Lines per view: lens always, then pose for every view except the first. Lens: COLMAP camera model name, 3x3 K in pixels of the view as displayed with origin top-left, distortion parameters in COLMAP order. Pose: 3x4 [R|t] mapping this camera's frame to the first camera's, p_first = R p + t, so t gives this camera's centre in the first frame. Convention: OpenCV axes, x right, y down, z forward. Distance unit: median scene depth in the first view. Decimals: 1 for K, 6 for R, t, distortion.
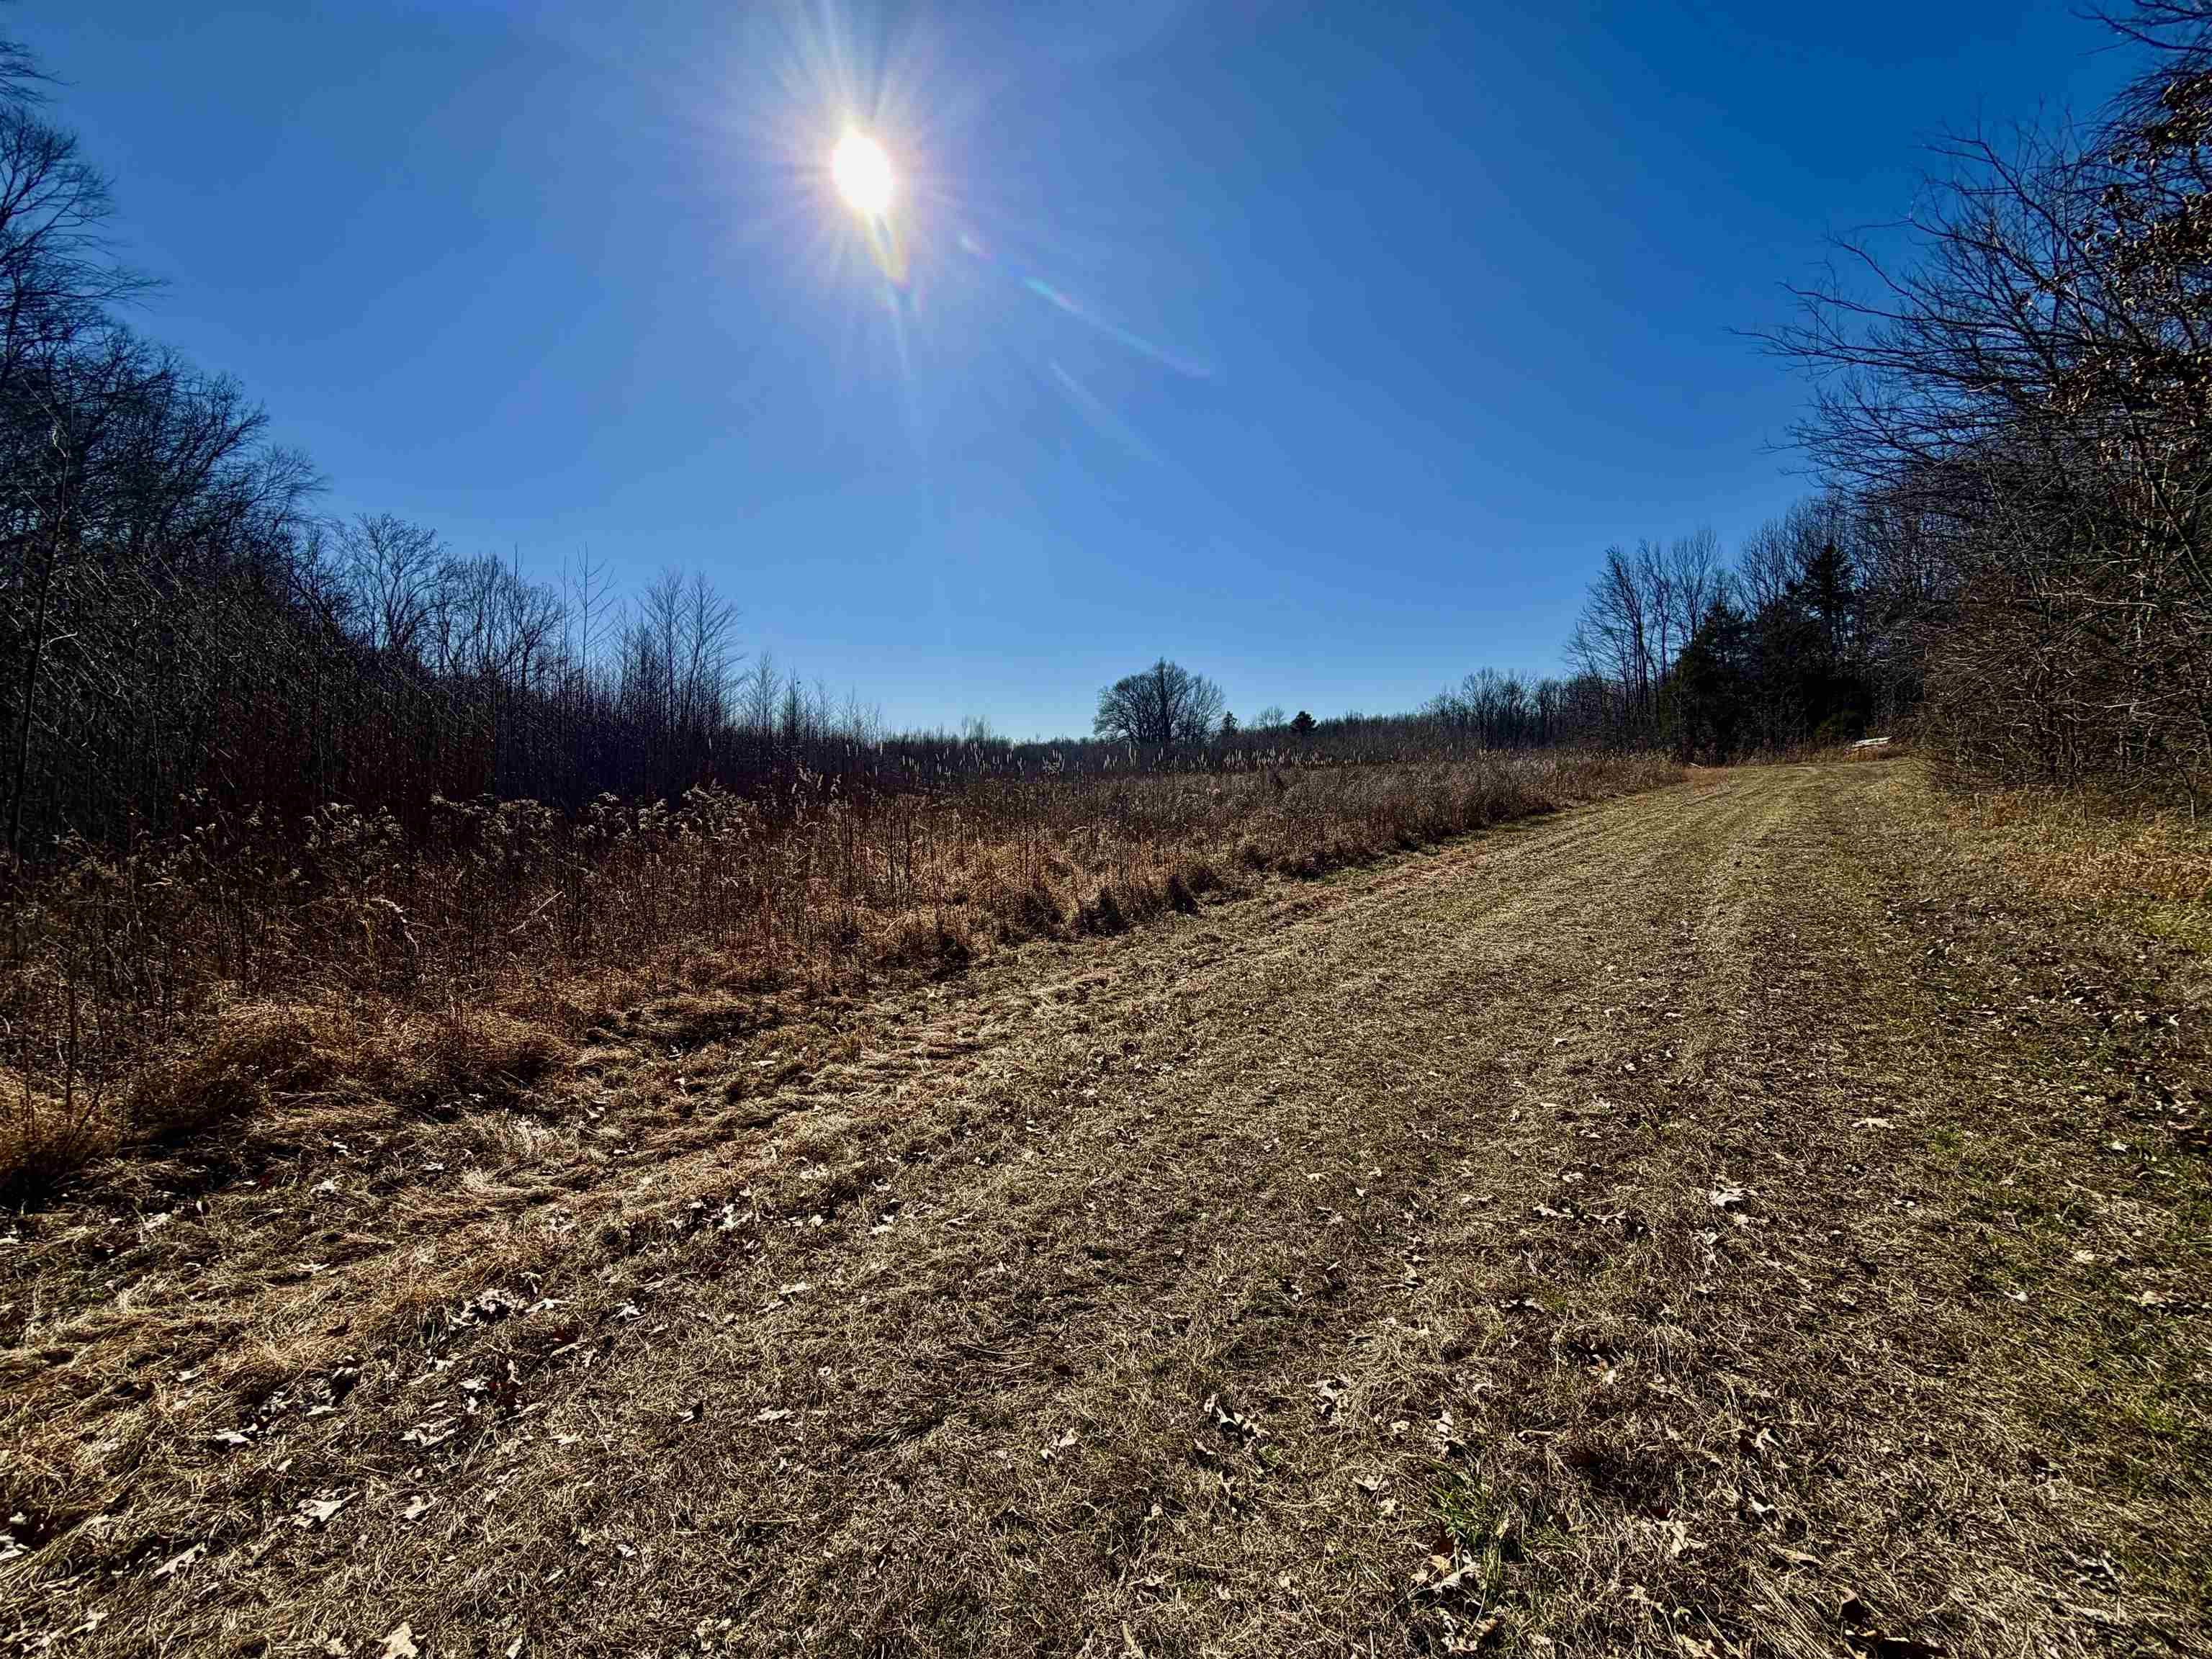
lens RADIAL K [[888.6, 0, 1106.0], [0, 888.6, 829.5], [0, 0, 1]] dist [0.000192, -0.000124]
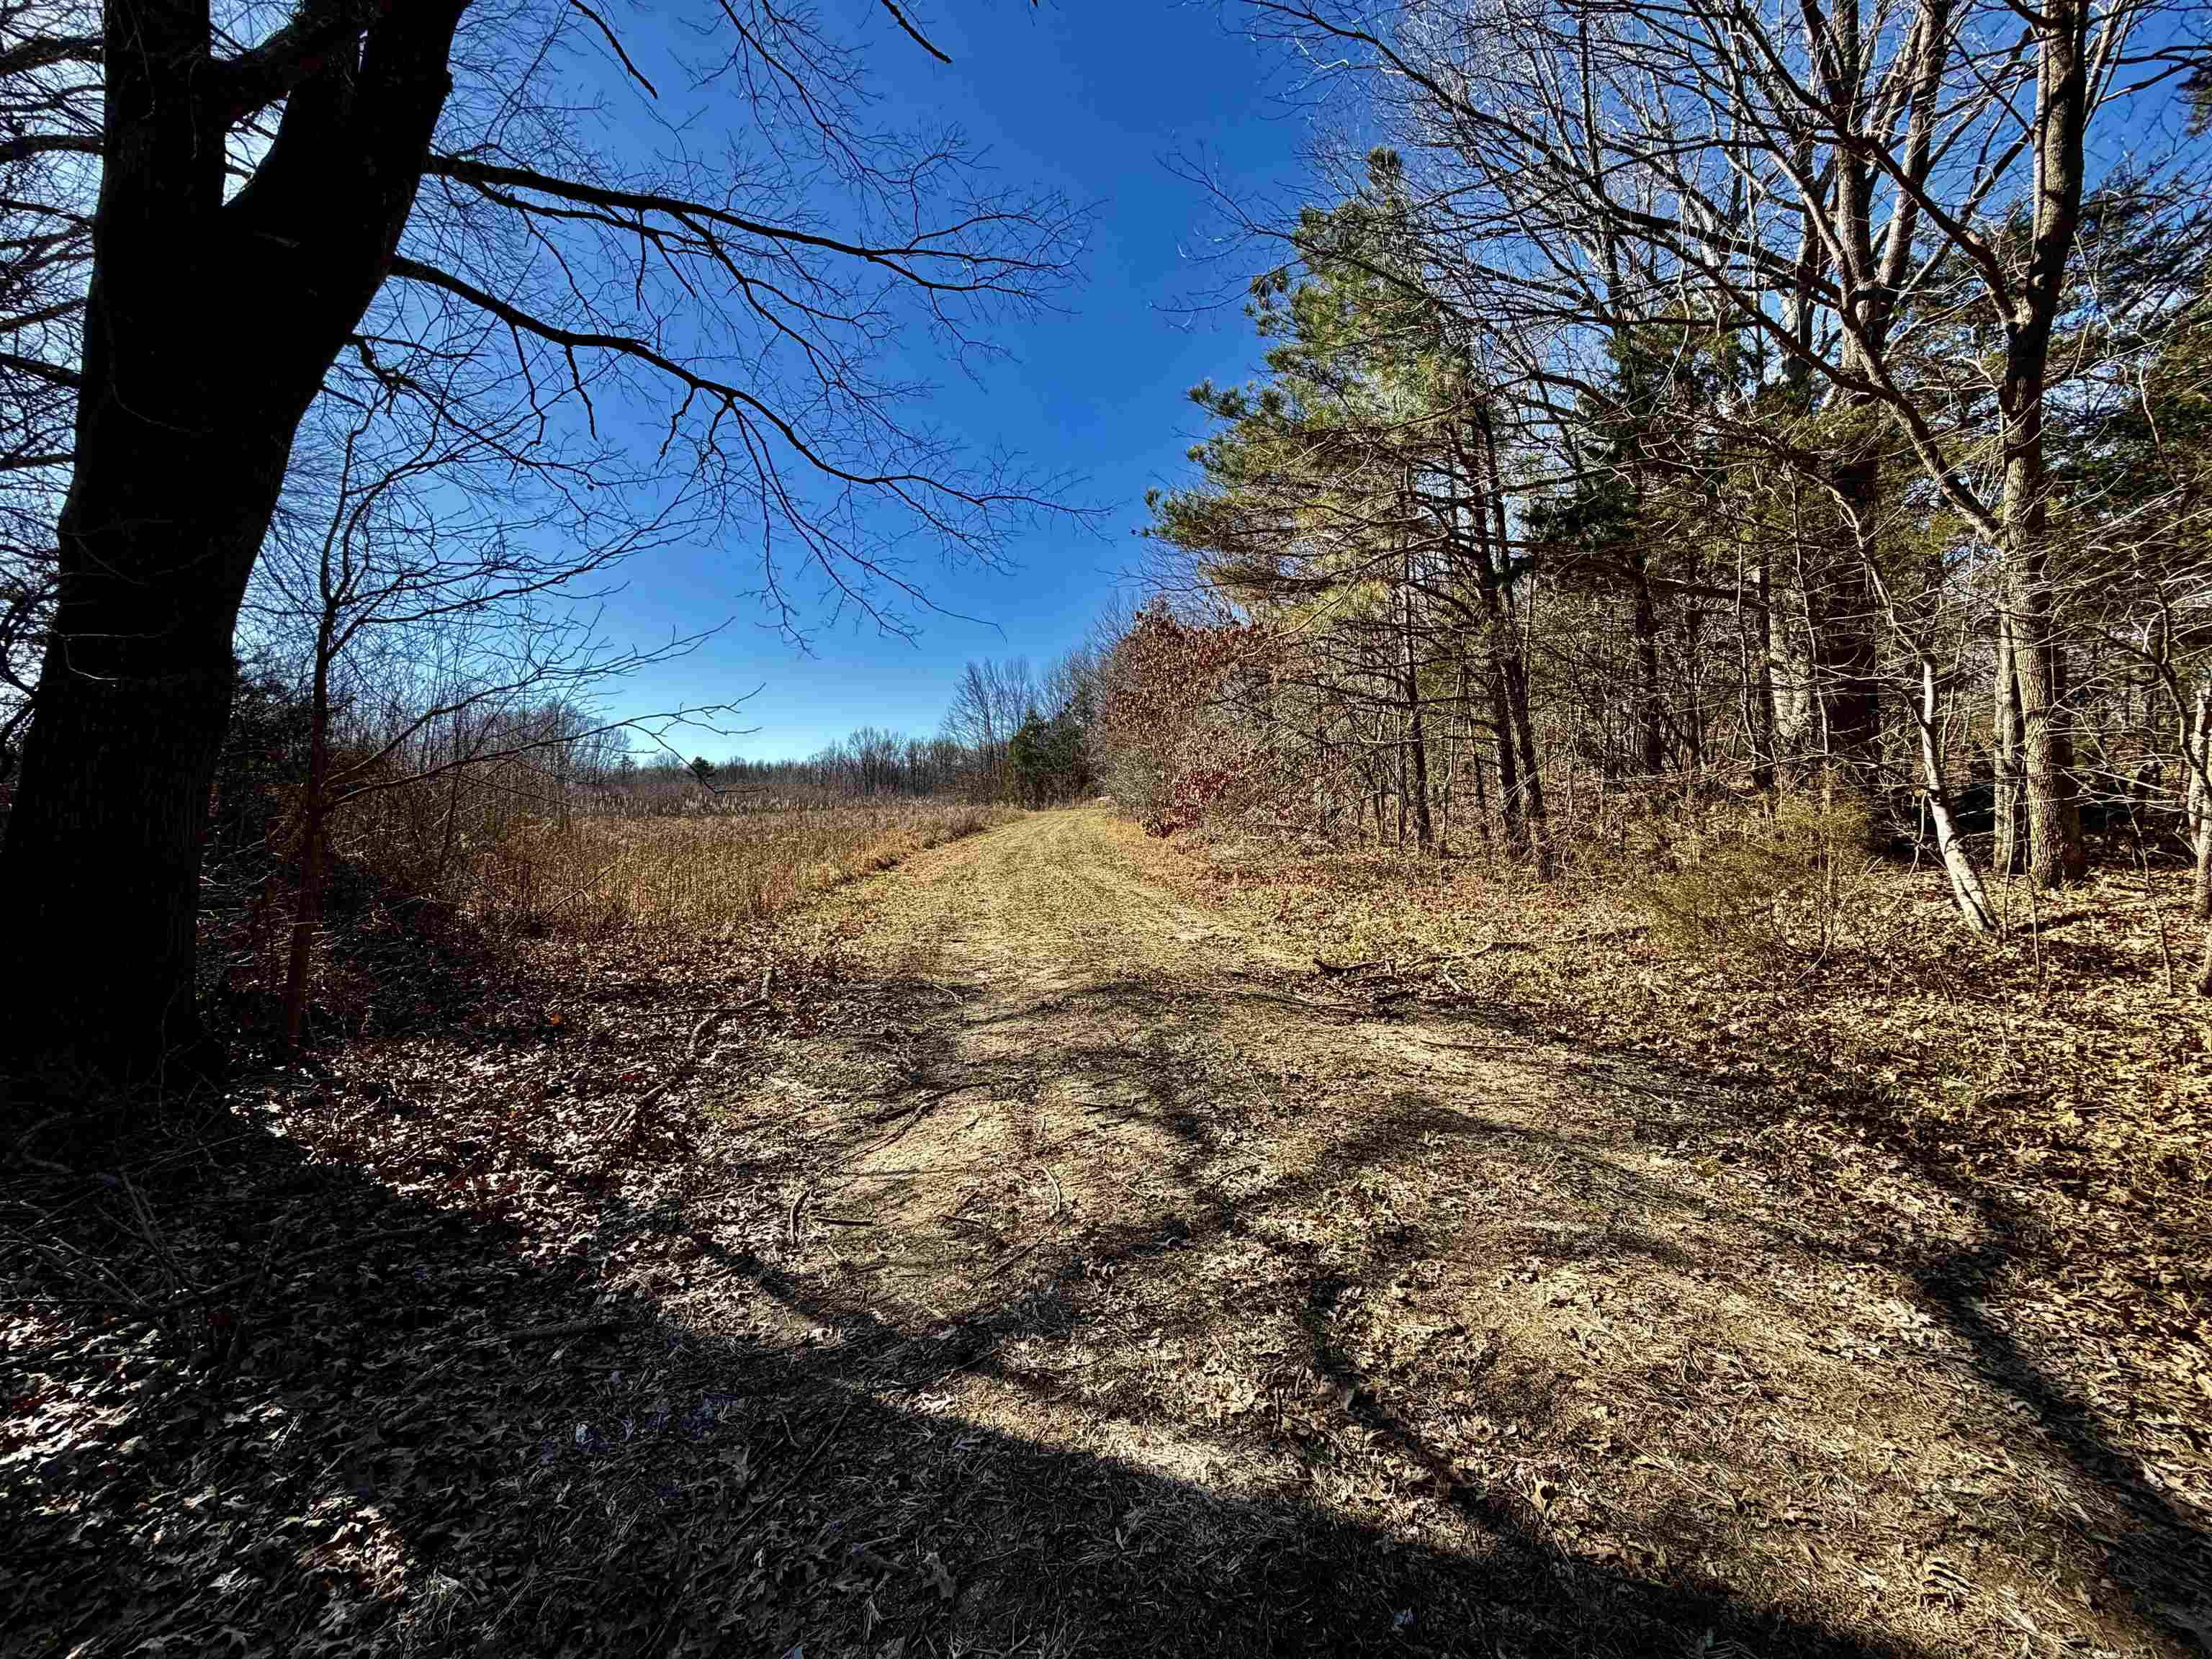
lens RADIAL K [[888.6, 0, 1106.0], [0, 888.6, 829.5], [0, 0, 1]] dist [0.000192, -0.000124]
pose [[0.771396, -0.006918, 0.636318, -0.200305], [0.037741, 0.998678, -0.034895, 0.019798], [-0.635236, 0.050934, 0.770637, -0.269674]]
